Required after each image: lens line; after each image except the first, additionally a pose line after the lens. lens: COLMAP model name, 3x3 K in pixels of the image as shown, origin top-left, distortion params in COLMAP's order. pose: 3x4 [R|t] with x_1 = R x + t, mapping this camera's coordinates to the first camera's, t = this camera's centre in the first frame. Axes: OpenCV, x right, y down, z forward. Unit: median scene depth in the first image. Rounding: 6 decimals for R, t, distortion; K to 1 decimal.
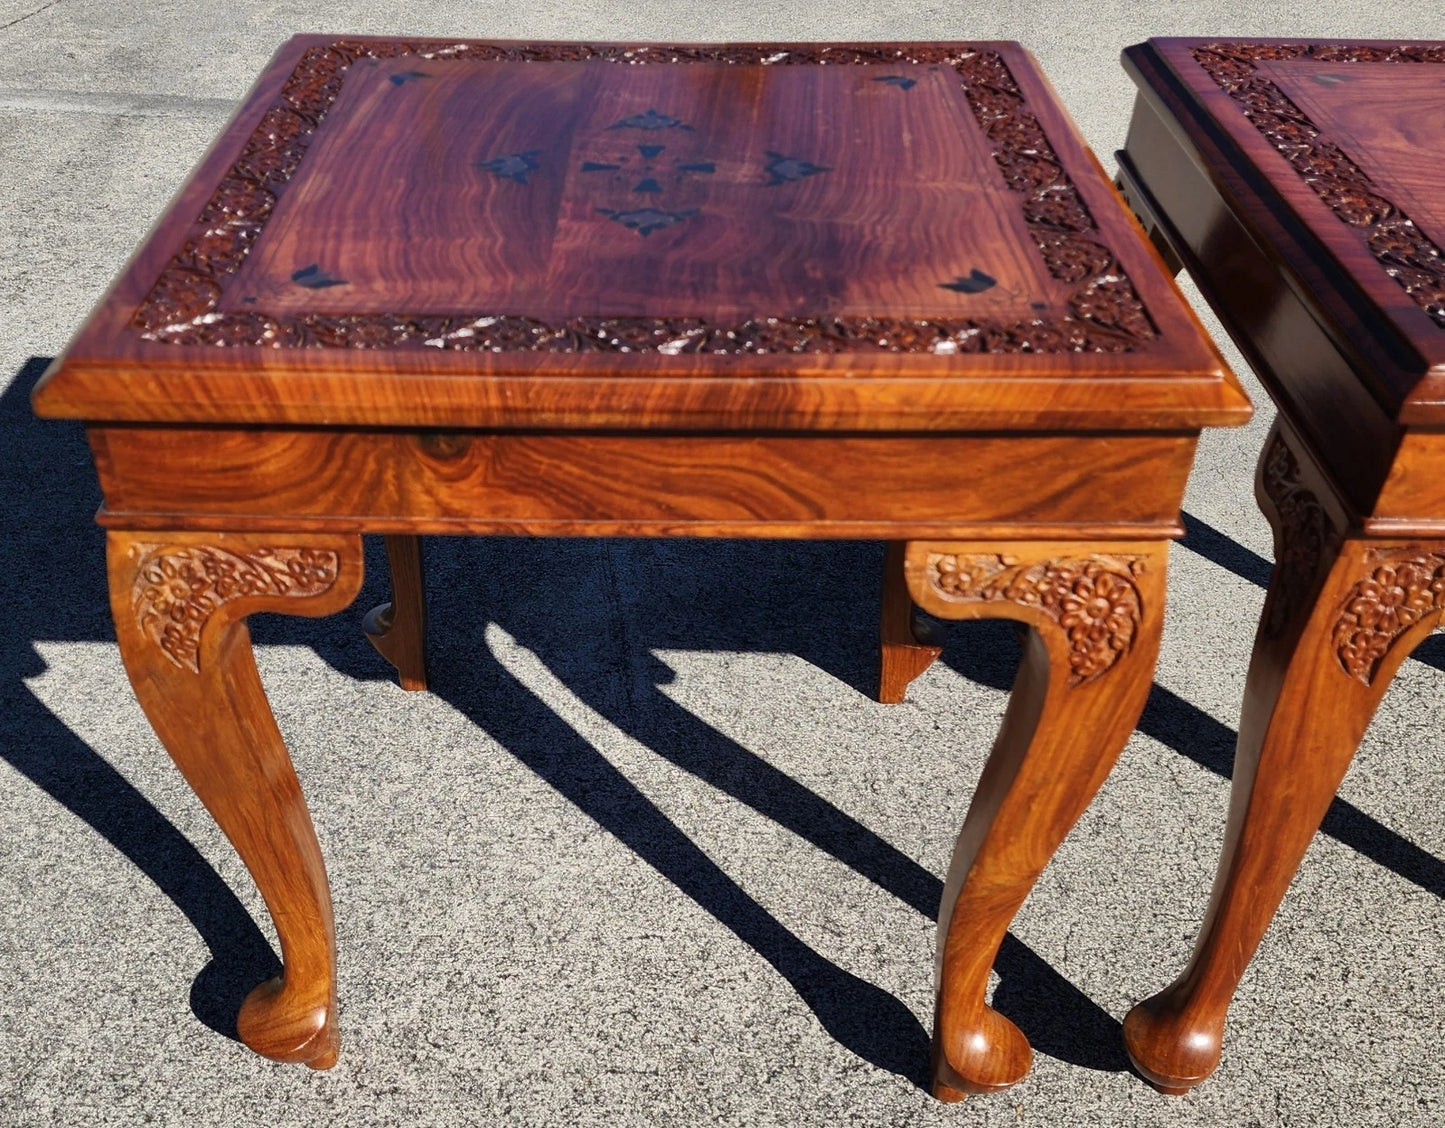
lens RADIAL K [[1574.8, 0, 614.3], [0, 1574.8, 718.3], [0, 0, 1]] dist [0.114246, -0.163671]
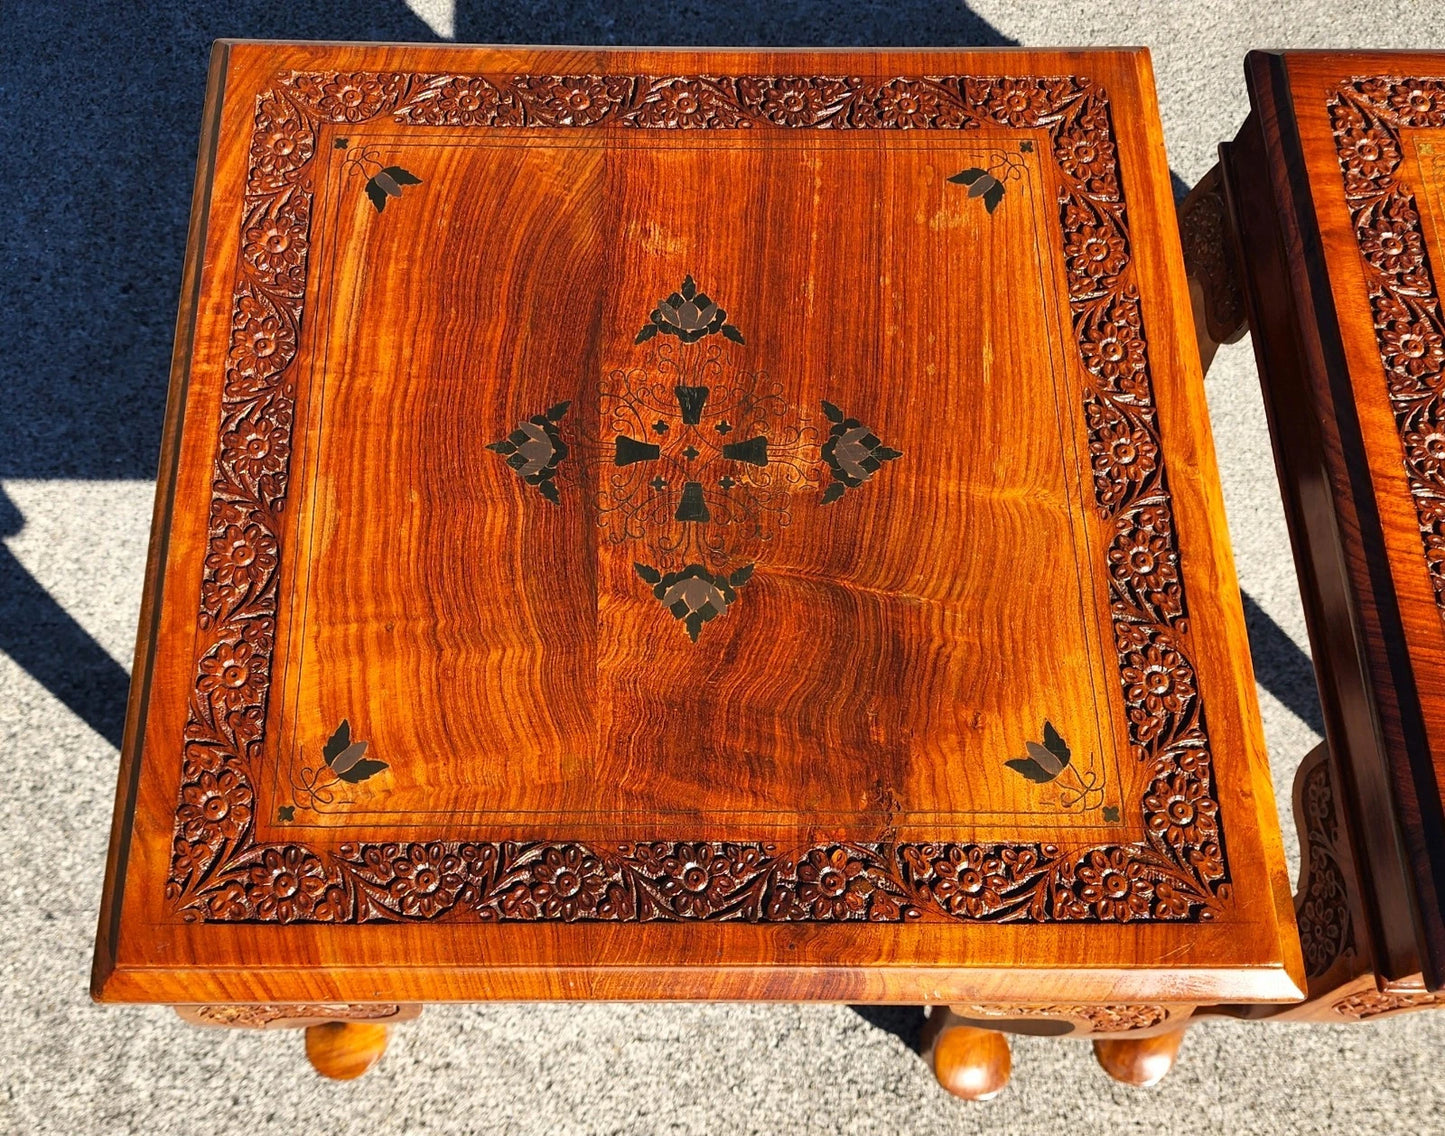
lens RADIAL K [[1574.8, 0, 614.3], [0, 1574.8, 722.3], [0, 0, 1]] dist [0.114246, -0.163671]
pose [[0.999439, -0.027304, 0.019409, -0.035380], [0.013840, 0.864167, 0.503015, -0.551515], [-0.030507, -0.502464, 0.864060, 0.143721]]
